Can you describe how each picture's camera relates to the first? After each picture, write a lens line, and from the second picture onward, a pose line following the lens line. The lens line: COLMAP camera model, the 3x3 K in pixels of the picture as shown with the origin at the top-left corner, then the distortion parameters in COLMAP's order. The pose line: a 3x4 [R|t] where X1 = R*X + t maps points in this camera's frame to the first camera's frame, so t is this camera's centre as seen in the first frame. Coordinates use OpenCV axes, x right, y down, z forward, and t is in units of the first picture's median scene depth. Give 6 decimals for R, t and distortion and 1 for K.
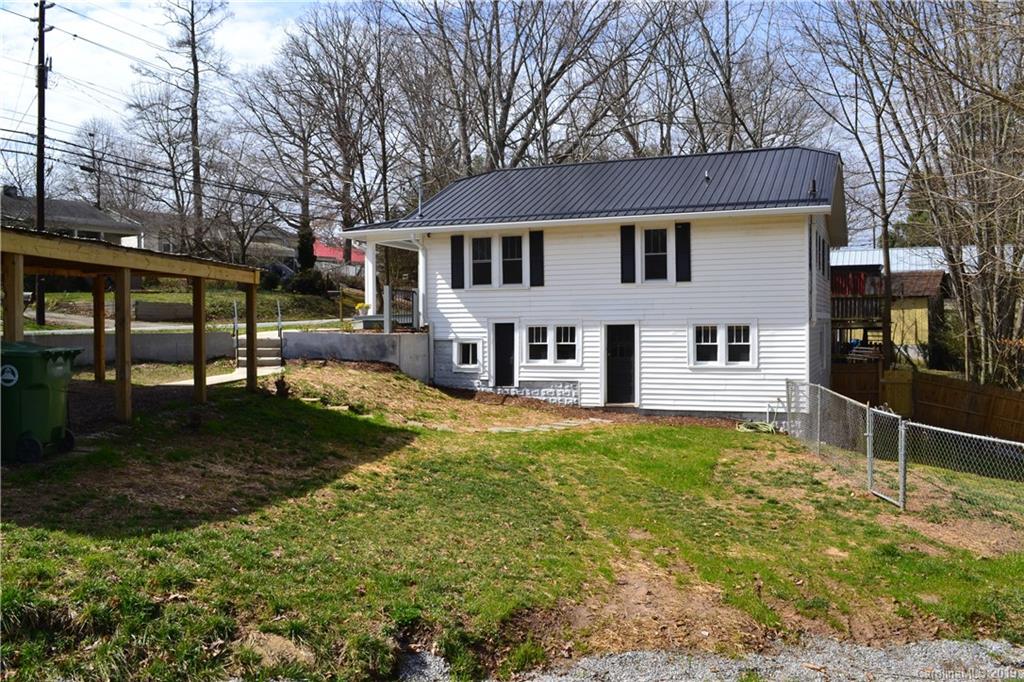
lens RADIAL K [[977.9, 0, 511.2], [0, 977.9, 343.2], [0, 0, 1]] dist [-0.024430, 0.000000]
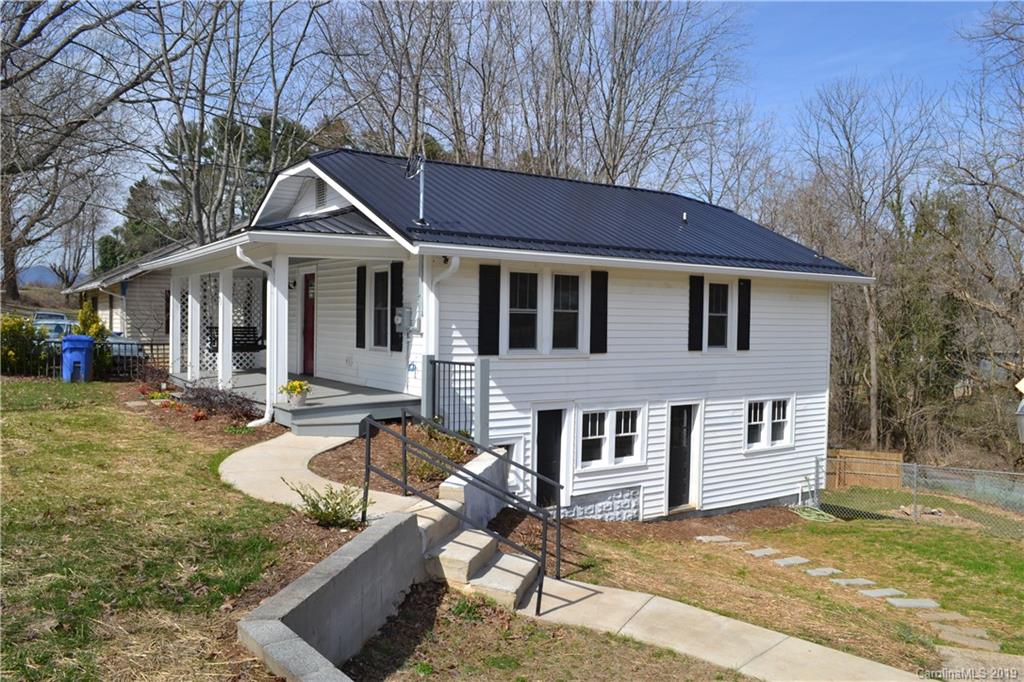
lens RADIAL K [[819.9, 0, 513.3], [0, 819.9, 342.3], [0, 0, 1]] dist [-0.072412, -0.002424]
pose [[0.536269, 0.001862, 0.844045, -0.489201], [0.004995, 0.999973, -0.005380, -0.063798], [-0.844032, 0.007101, 0.536245, 0.758073]]
